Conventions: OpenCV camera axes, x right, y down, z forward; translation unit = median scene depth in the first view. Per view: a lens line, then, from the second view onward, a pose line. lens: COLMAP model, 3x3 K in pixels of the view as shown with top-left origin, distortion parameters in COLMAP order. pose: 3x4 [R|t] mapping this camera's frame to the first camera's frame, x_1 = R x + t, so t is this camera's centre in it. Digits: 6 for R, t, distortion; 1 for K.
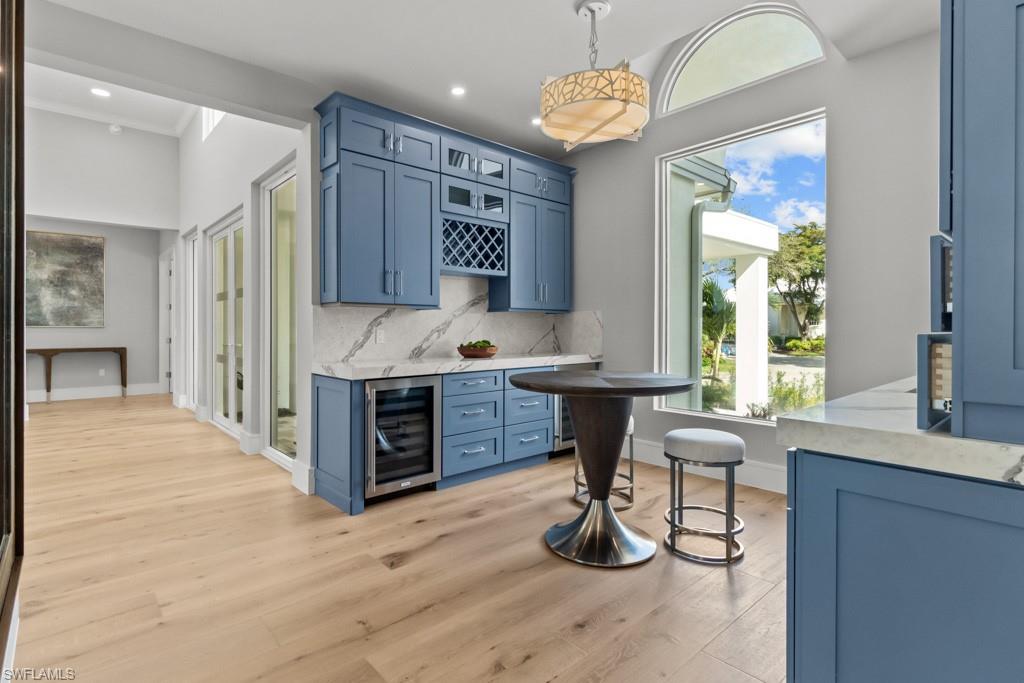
lens RADIAL K [[493.8, 0, 510.6], [0, 493.8, 335.7], [0, 0, 1]] dist [-0.003237, -0.000051]
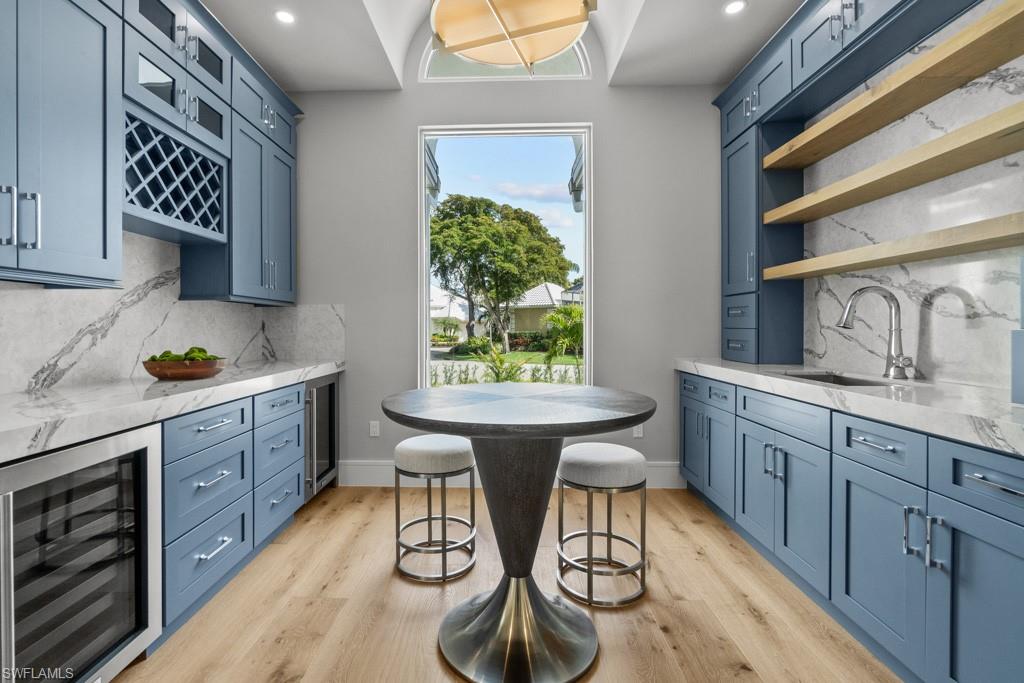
lens RADIAL K [[463.9, 0, 510.3], [0, 463.9, 333.9], [0, 0, 1]] dist [-0.021839, -0.000267]
pose [[0.694796, -0.010054, 0.719137, -0.180228], [0.011738, 0.999928, 0.002639, -0.003731], [-0.719111, 0.006608, 0.694864, 0.350319]]
